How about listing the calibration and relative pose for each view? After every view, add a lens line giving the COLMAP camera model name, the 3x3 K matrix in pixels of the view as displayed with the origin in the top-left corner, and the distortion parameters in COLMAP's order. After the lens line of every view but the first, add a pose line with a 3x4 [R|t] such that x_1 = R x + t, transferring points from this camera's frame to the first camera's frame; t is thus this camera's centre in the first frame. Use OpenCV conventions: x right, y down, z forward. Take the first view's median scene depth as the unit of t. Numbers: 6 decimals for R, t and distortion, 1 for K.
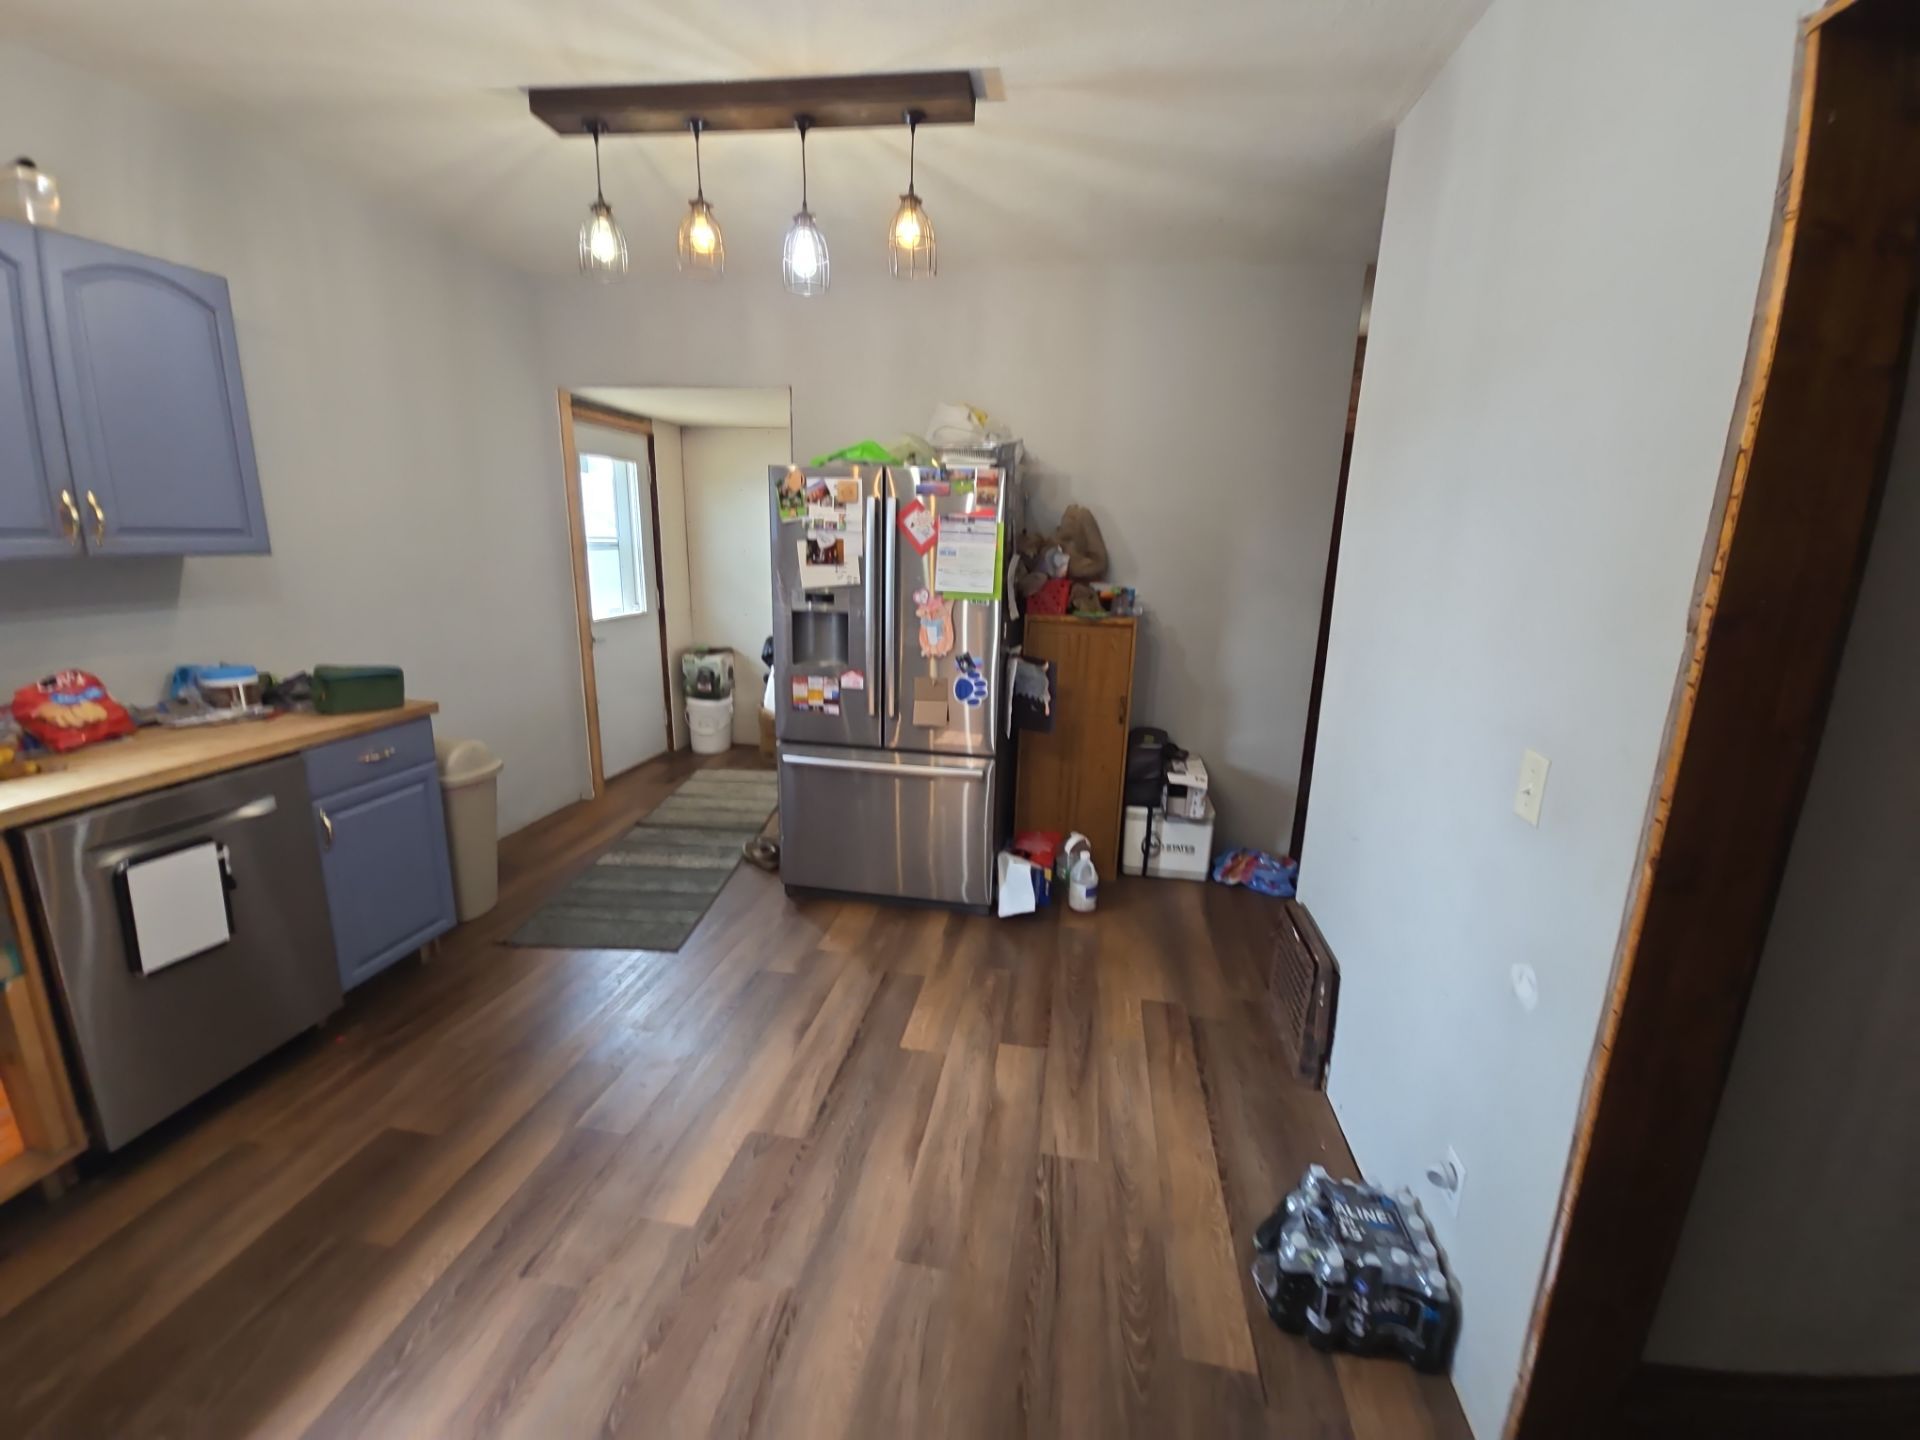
lens RADIAL K [[783.7, 0, 971.7], [0, 783.7, 721.6], [0, 0, 1]] dist [-0.003448, -0.004708]
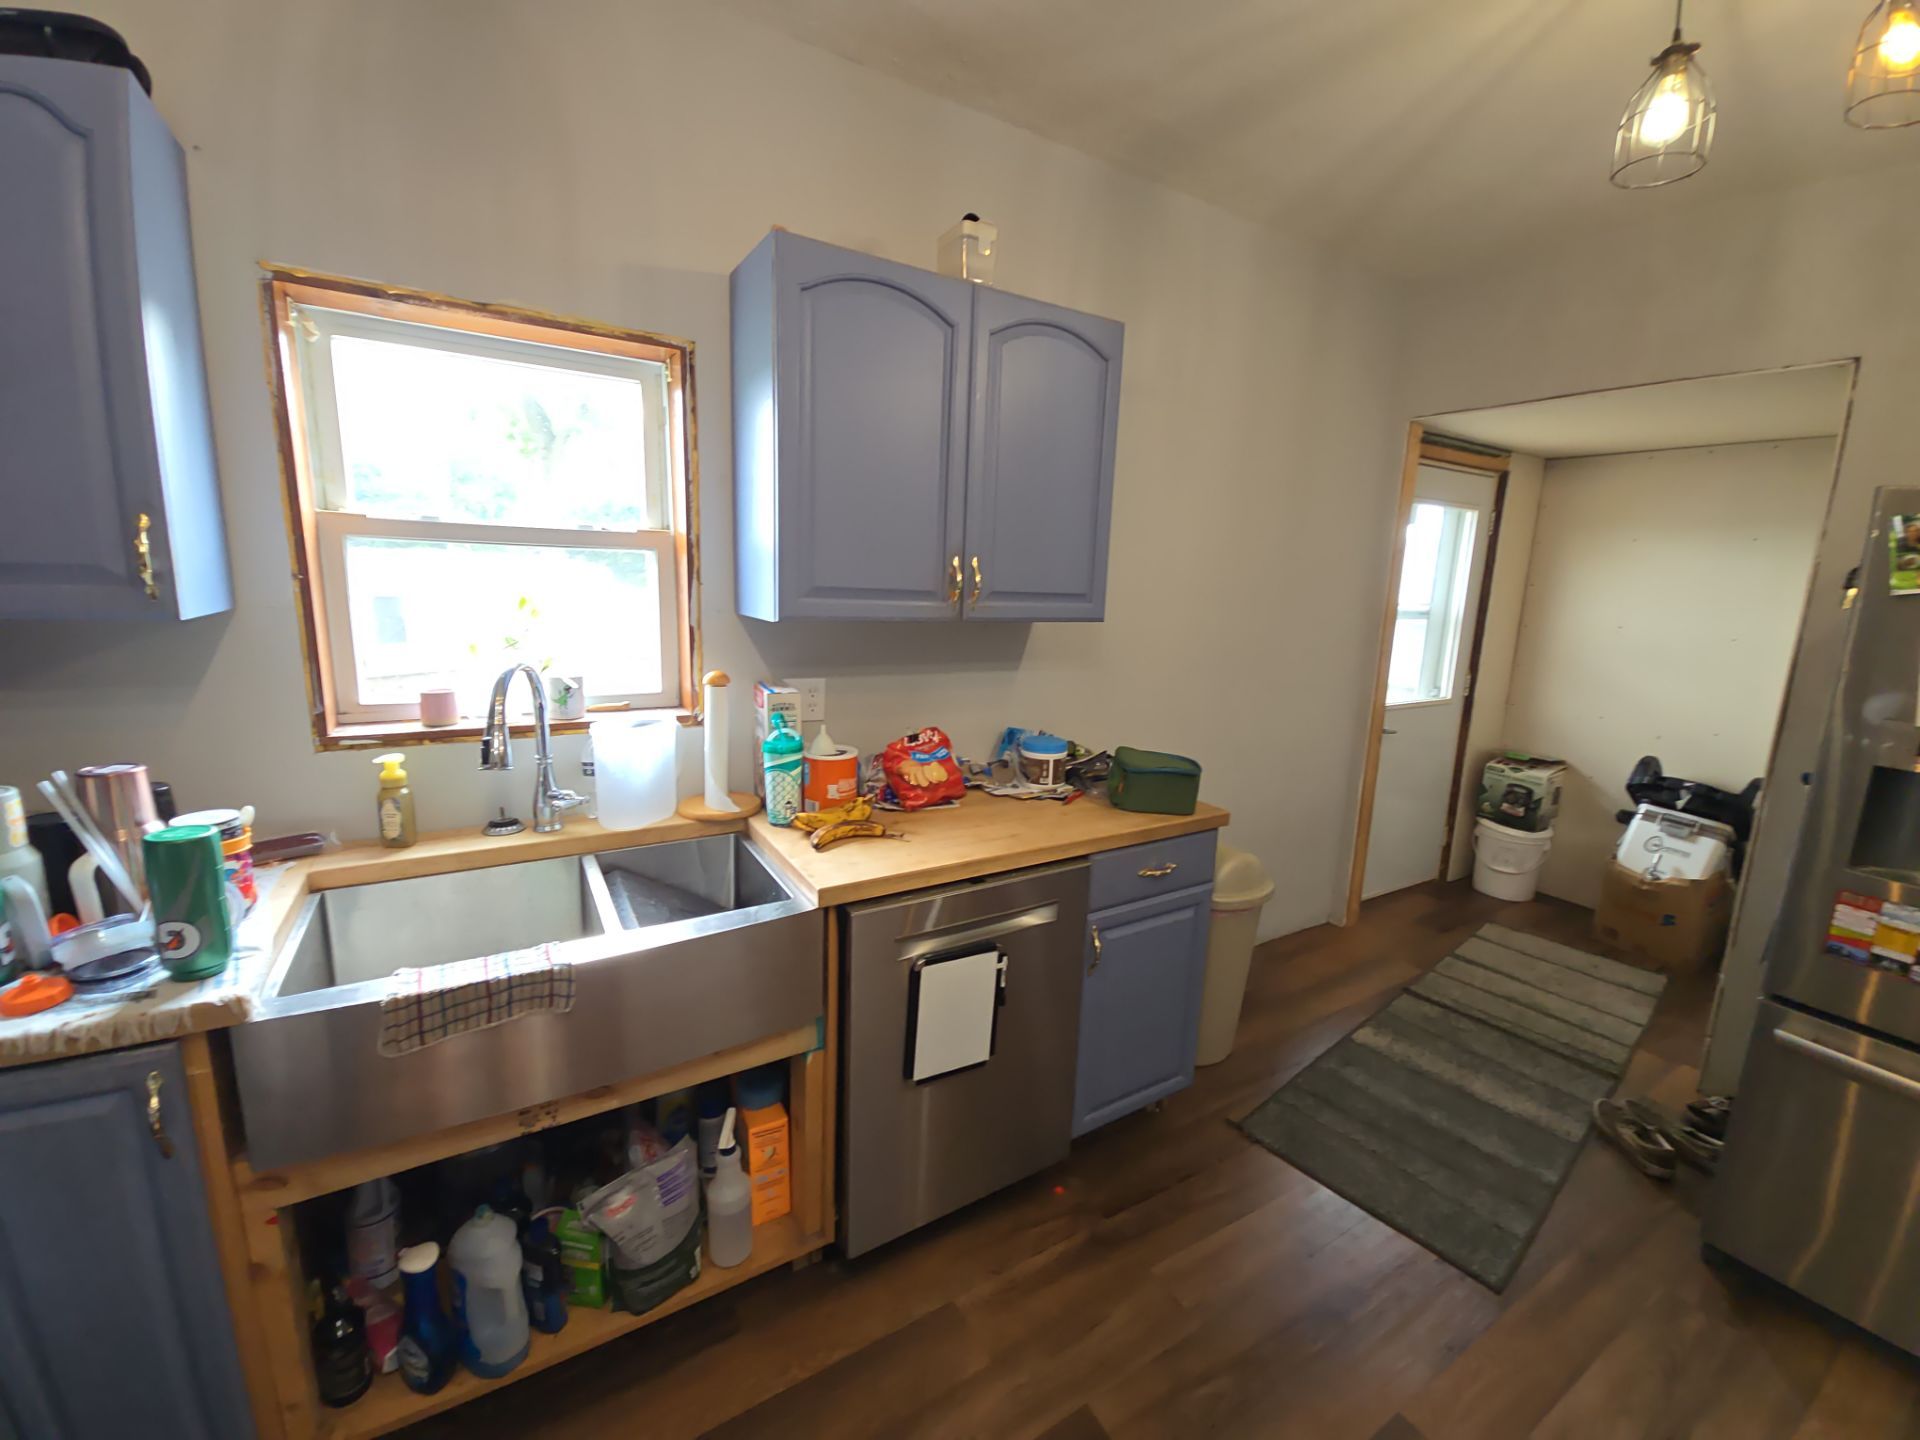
lens RADIAL K [[783.7, 0, 962.3], [0, 783.7, 718.7], [0, 0, 1]] dist [-0.003448, -0.004708]
pose [[0.648621, 0.133757, -0.749266, -0.285134], [-0.189650, 0.981789, 0.011092, -0.076576], [0.737105, 0.134904, 0.662176, 0.268754]]
